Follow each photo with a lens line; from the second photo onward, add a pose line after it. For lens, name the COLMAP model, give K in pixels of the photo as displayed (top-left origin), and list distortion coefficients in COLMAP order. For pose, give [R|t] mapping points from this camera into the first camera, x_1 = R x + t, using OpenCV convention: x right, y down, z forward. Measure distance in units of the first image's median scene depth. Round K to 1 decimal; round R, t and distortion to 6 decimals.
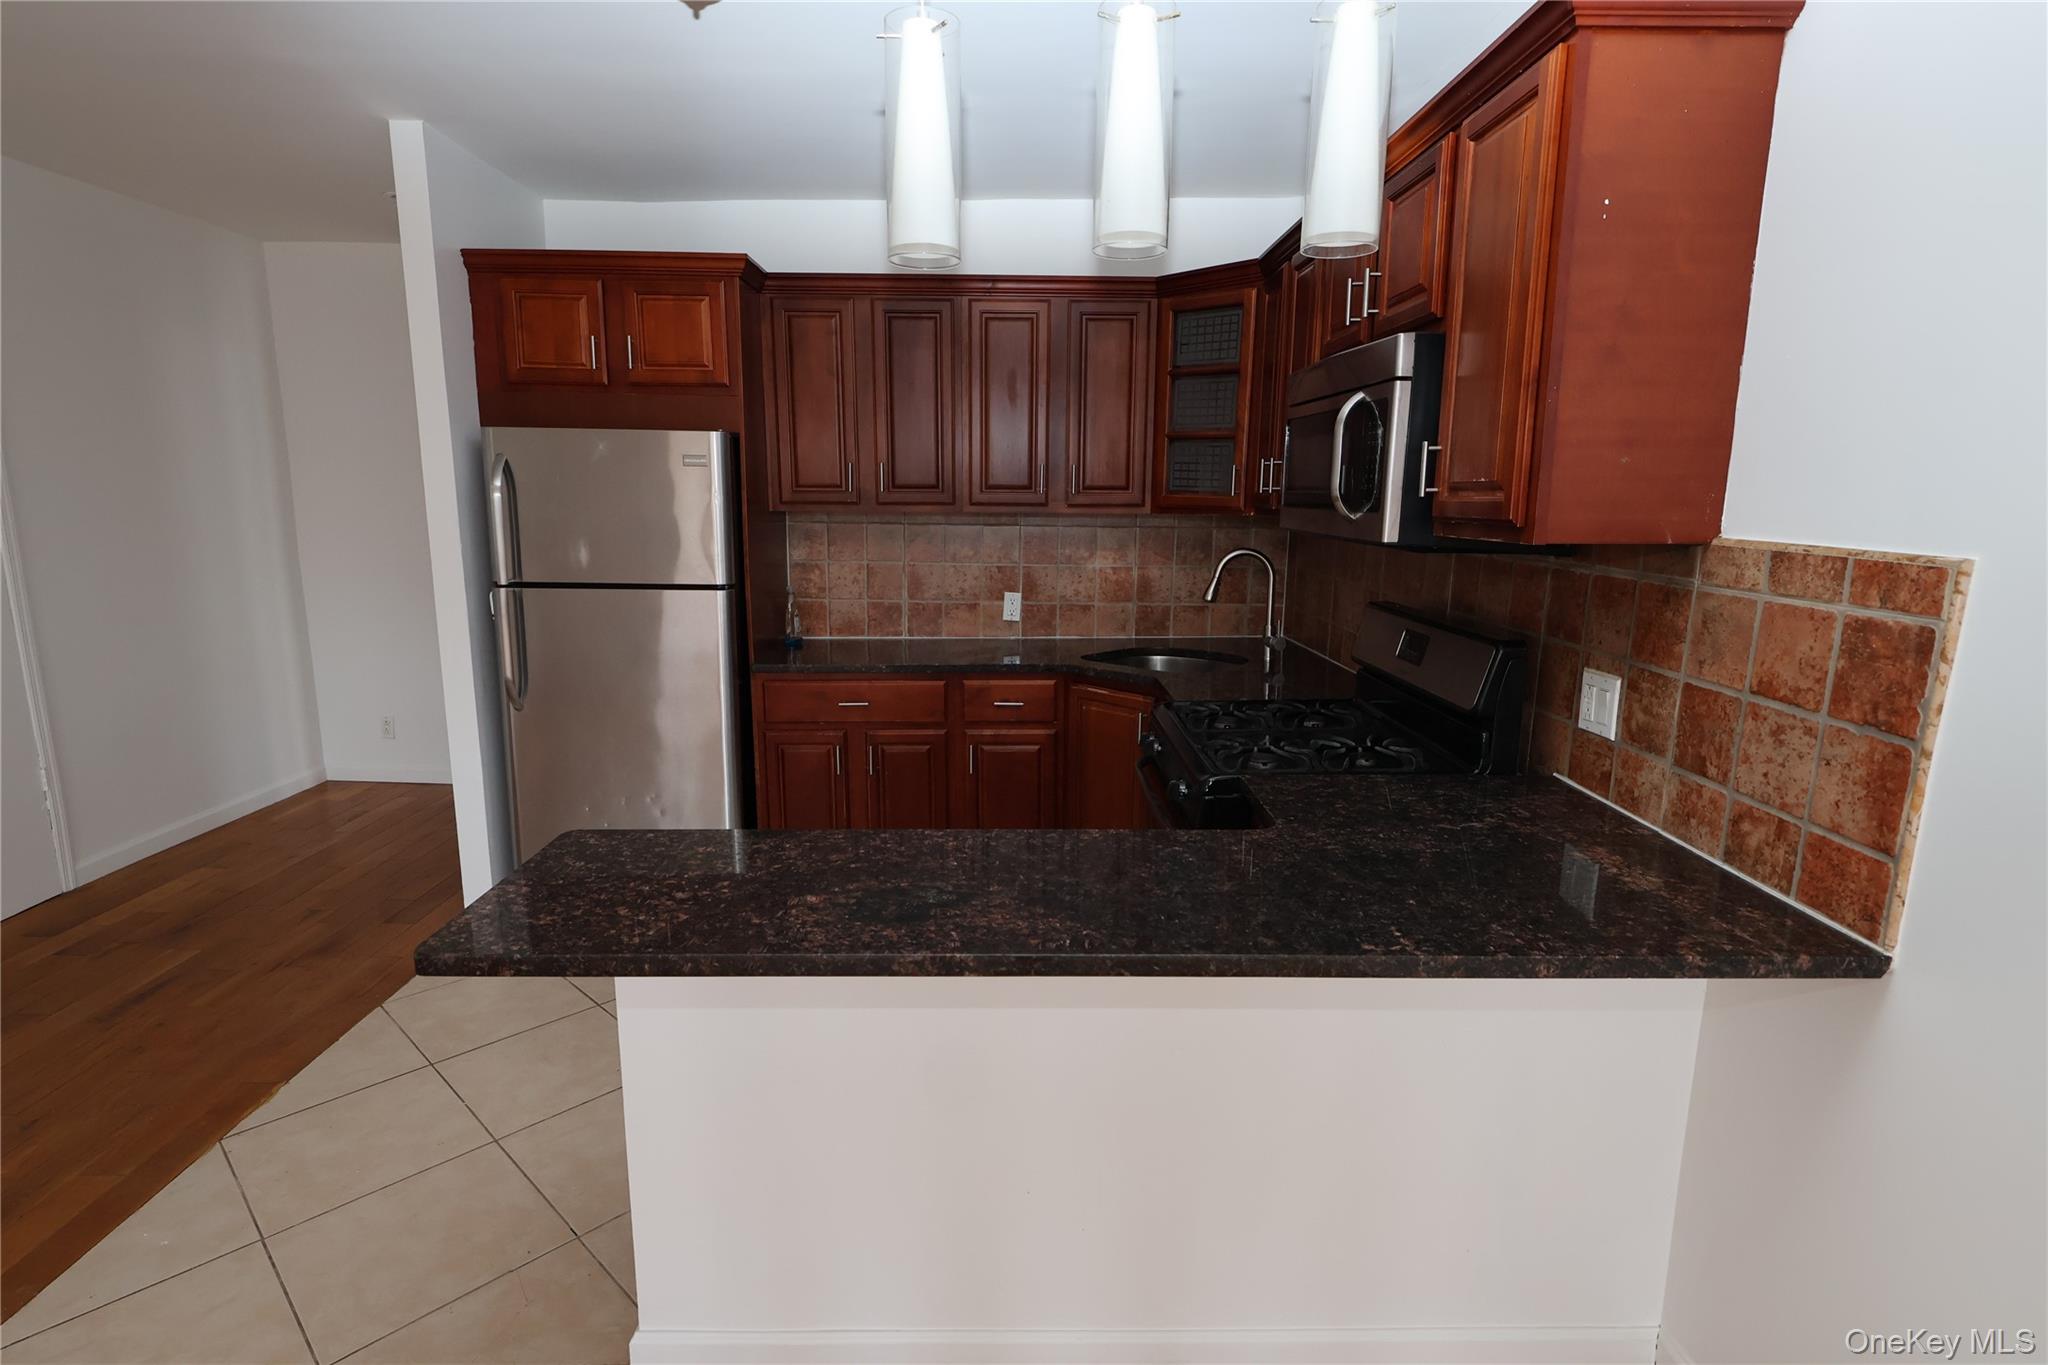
lens RADIAL K [[1027.9, 0, 1024.0], [0, 1027.9, 682.5], [0, 0, 1]] dist [0.001248, 0.000132]
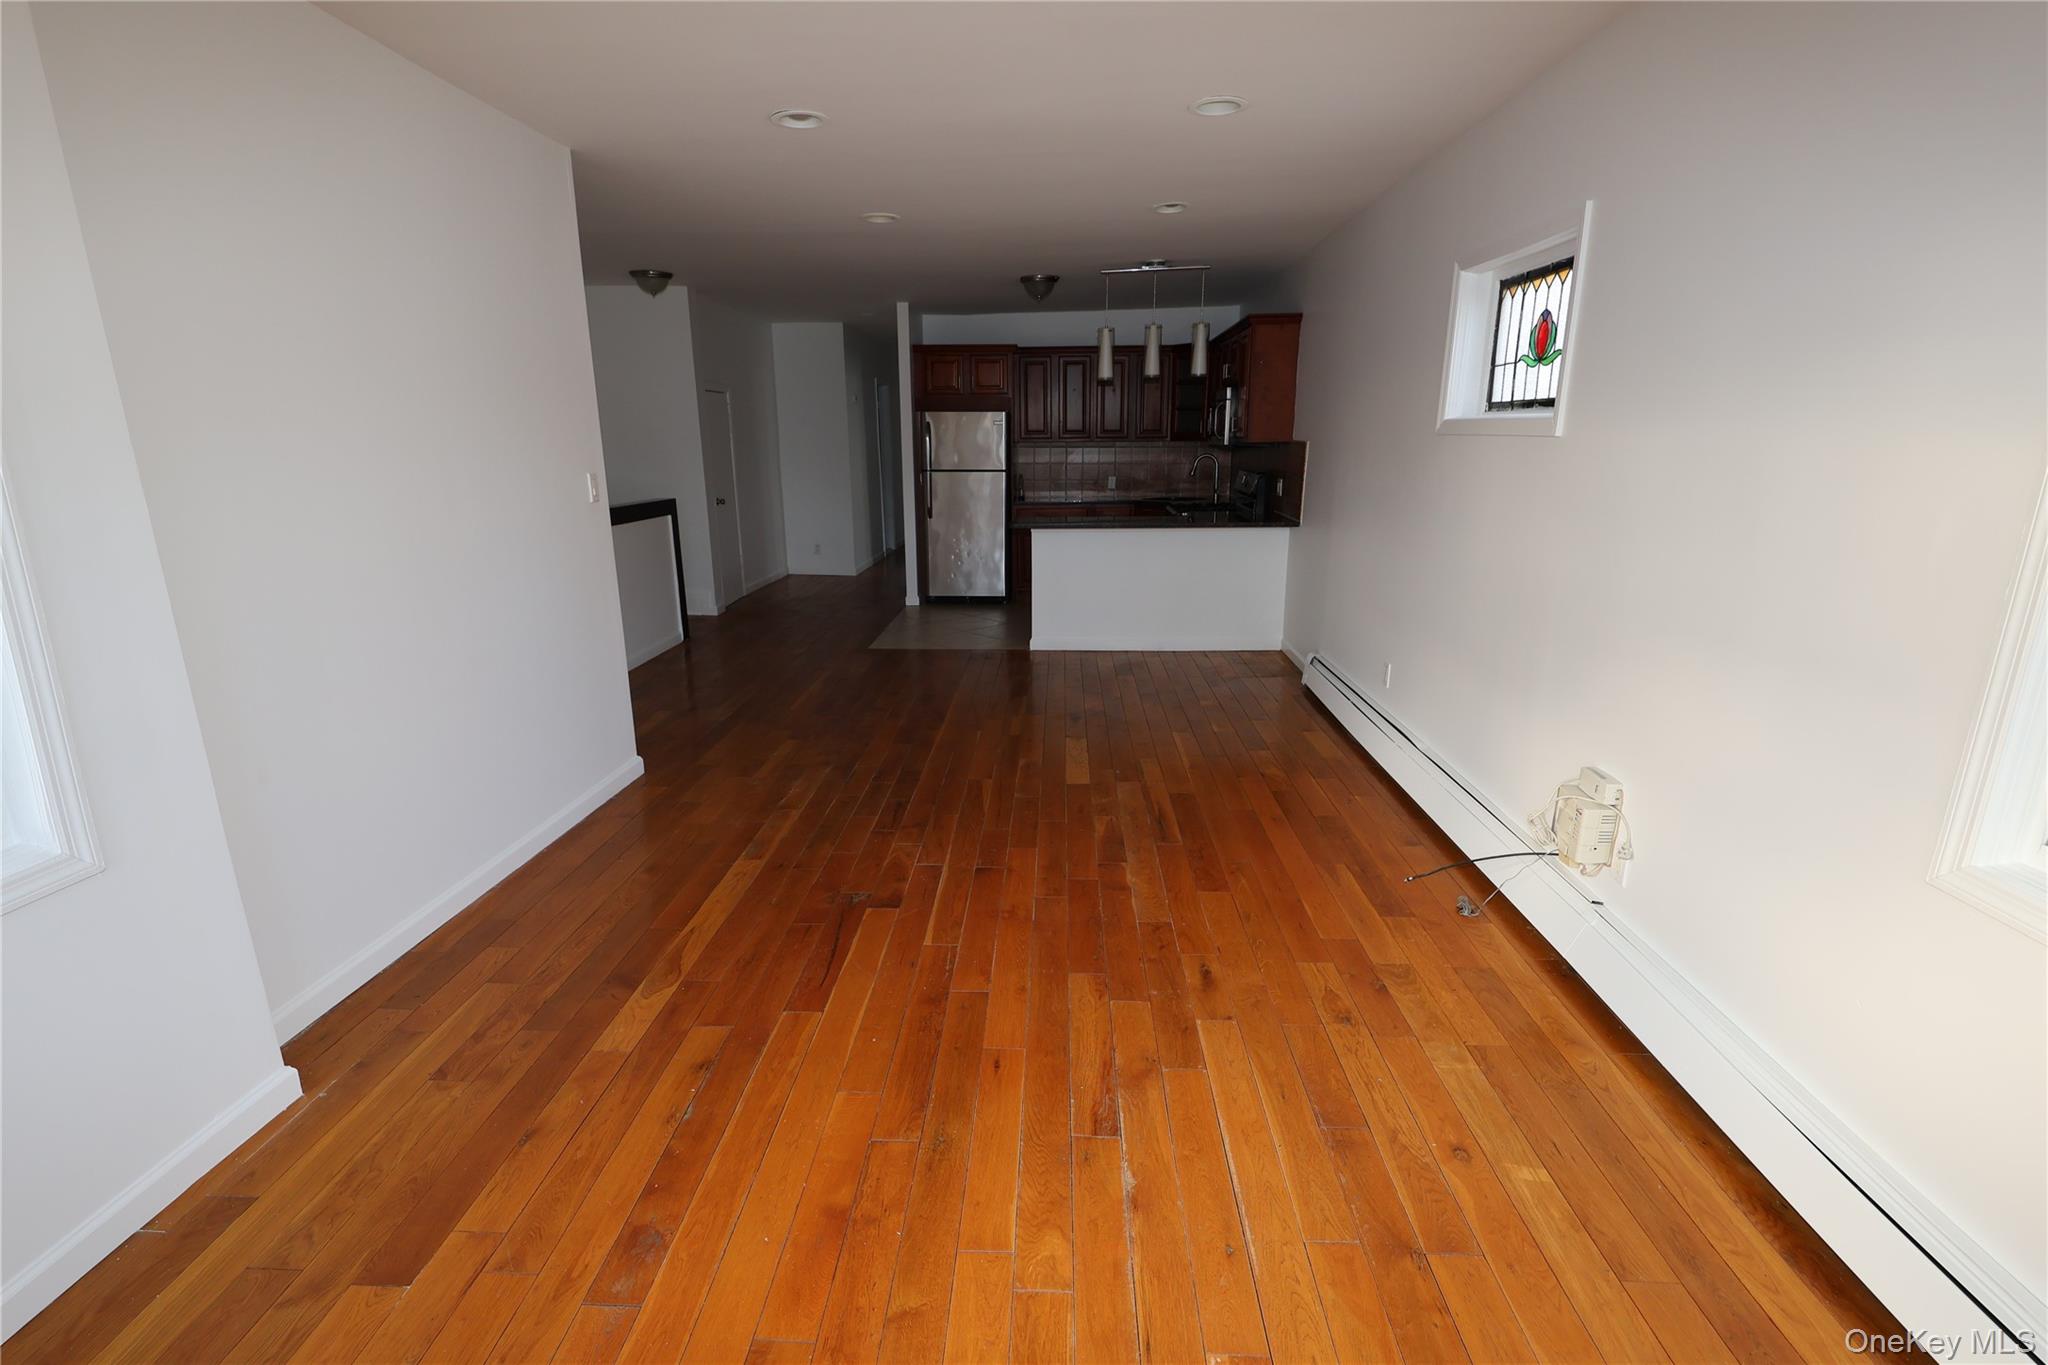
lens RADIAL K [[975.6, 0, 1024.0], [0, 975.6, 682.5], [0, 0, 1]] dist [-0.000865, -0.000047]
pose [[0.998266, -0.001157, -0.058845, -0.190635], [0.004941, 0.997925, 0.064195, 0.578108], [0.058648, -0.064374, 0.996201, -3.068985]]
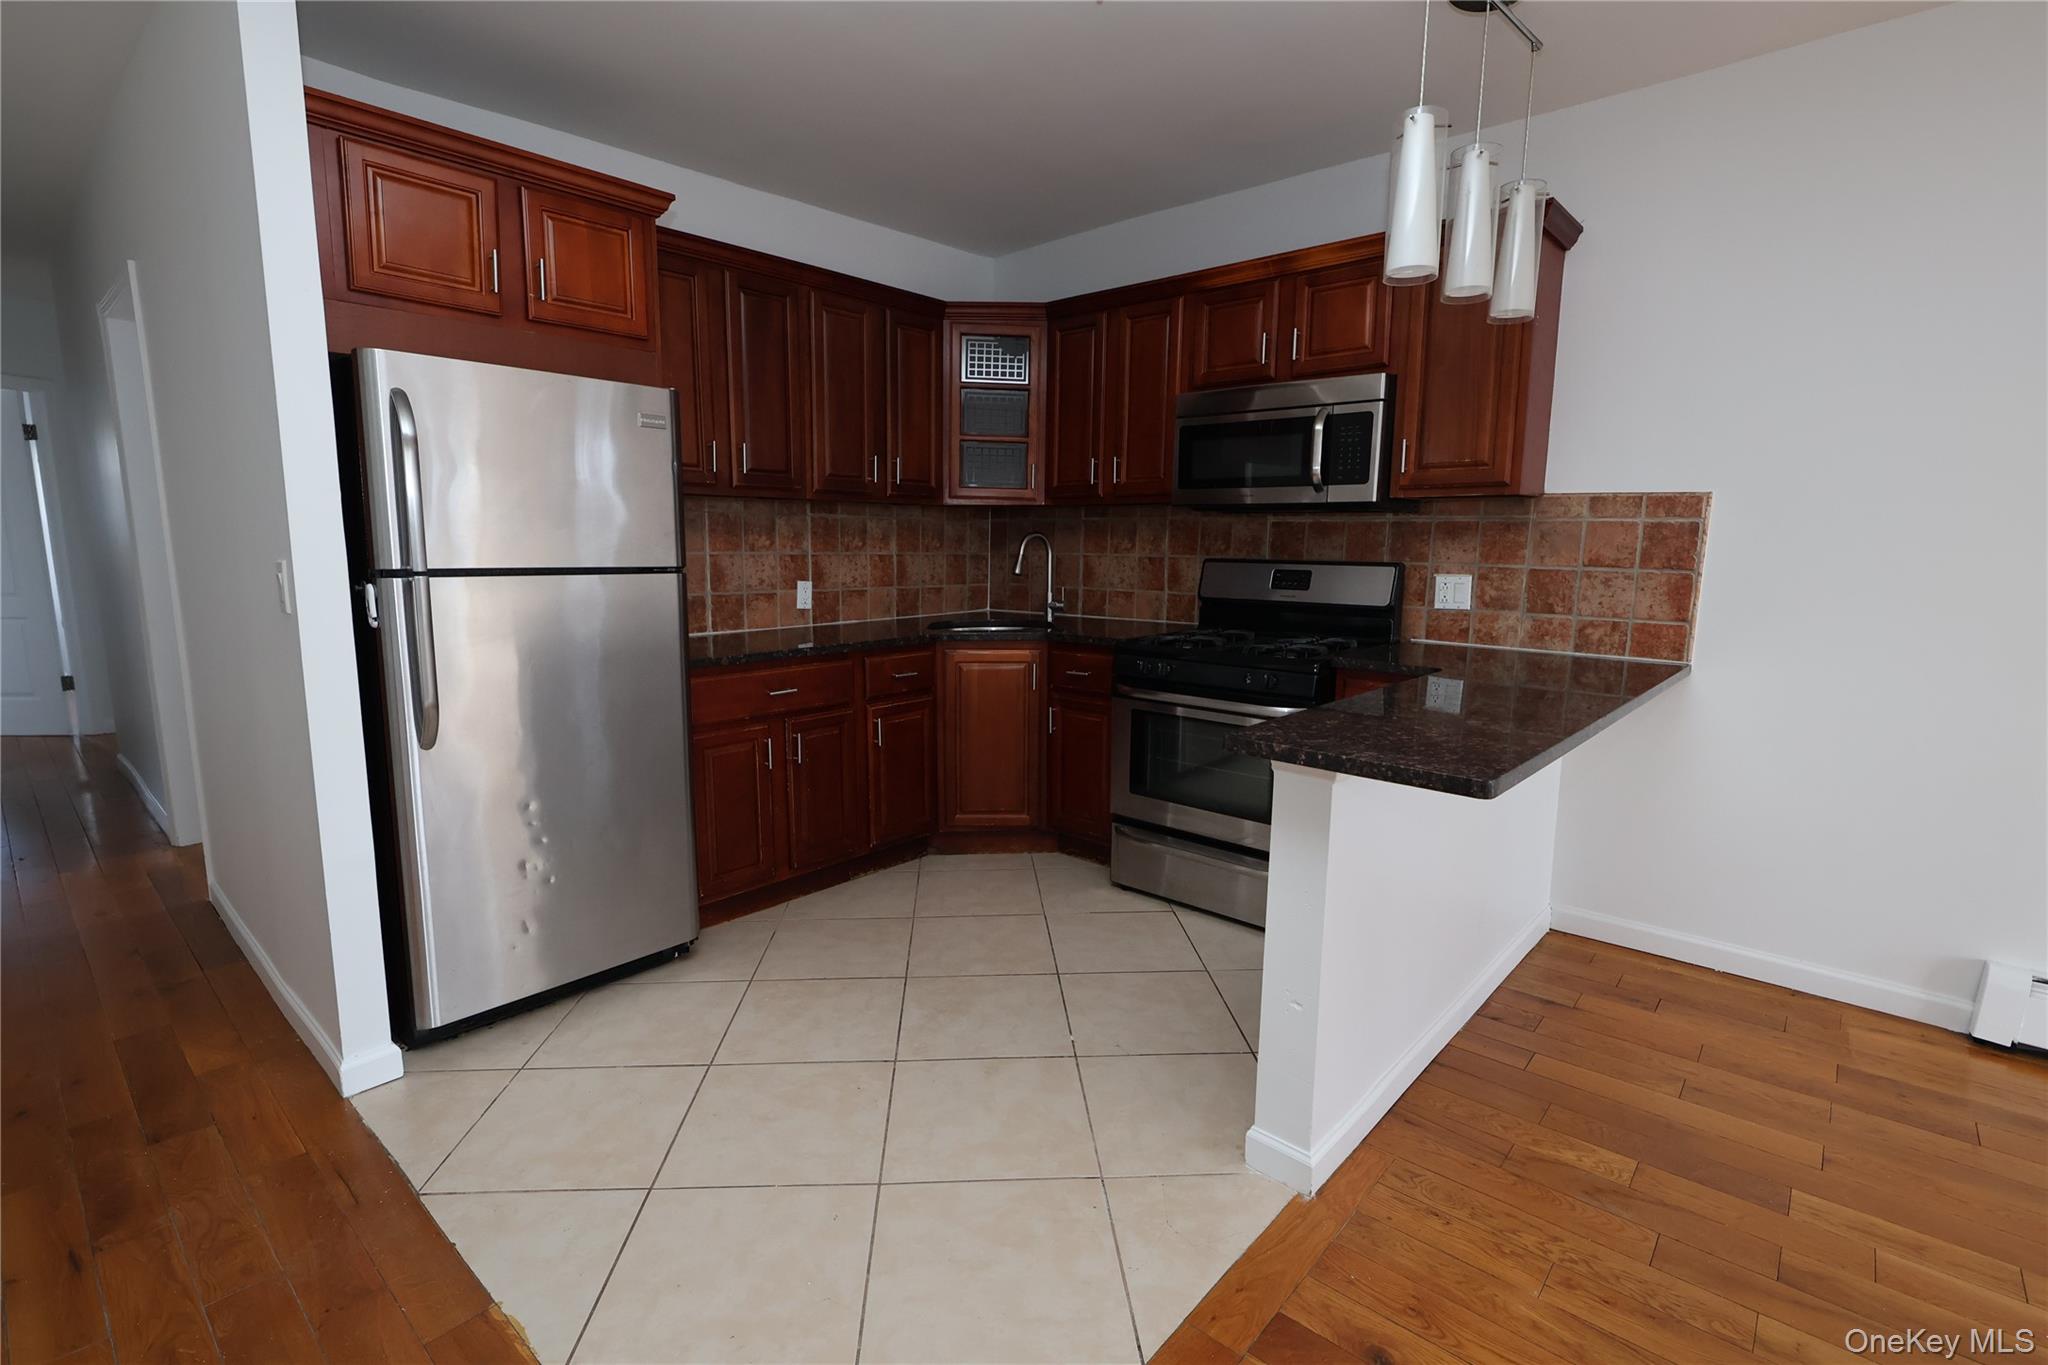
lens RADIAL K [[945.0, 0, 1024.0], [0, 945.0, 682.5], [0, 0, 1]] dist [-0.001163, -0.000180]
pose [[0.677051, -0.112116, 0.727346, -1.334810], [0.132351, 0.990763, 0.029521, 0.033447], [-0.723937, 0.076278, 0.685636, 0.483121]]
